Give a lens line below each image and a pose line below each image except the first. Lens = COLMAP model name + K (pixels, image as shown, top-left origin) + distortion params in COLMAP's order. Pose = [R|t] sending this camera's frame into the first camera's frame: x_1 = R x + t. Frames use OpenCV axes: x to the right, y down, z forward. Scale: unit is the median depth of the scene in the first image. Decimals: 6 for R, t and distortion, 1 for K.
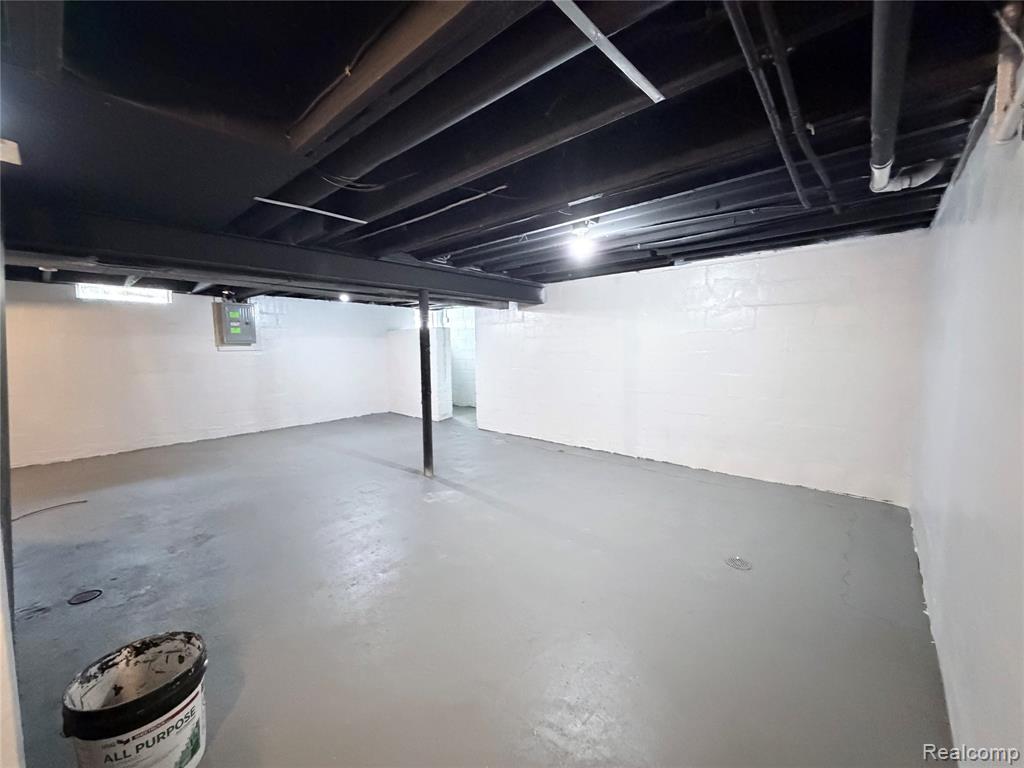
lens RADIAL K [[407.8, 0, 512.0], [0, 407.8, 384.0], [0, 0, 1]] dist [0.001197, 0.000230]
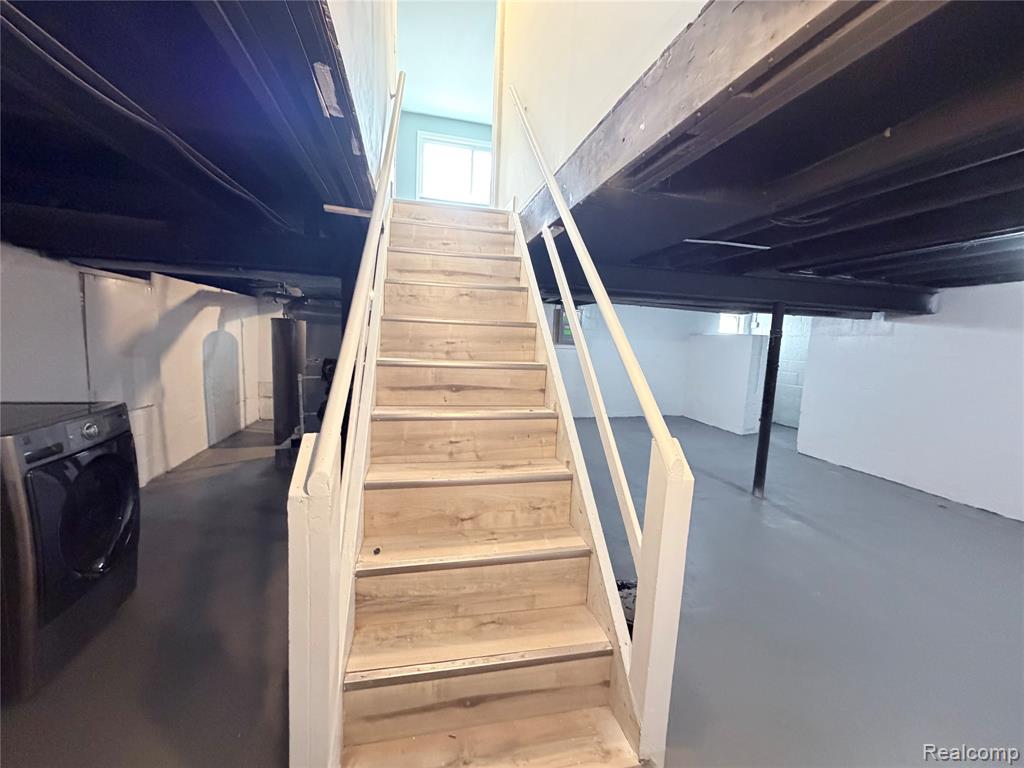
lens RADIAL K [[407.8, 0, 512.0], [0, 407.8, 384.0], [0, 0, 1]] dist [0.001197, 0.000230]
pose [[0.818483, 0.107543, -0.564375, -0.131166], [-0.100875, 0.993965, 0.043109, -0.016739], [0.565605, 0.021647, 0.824392, -0.099498]]
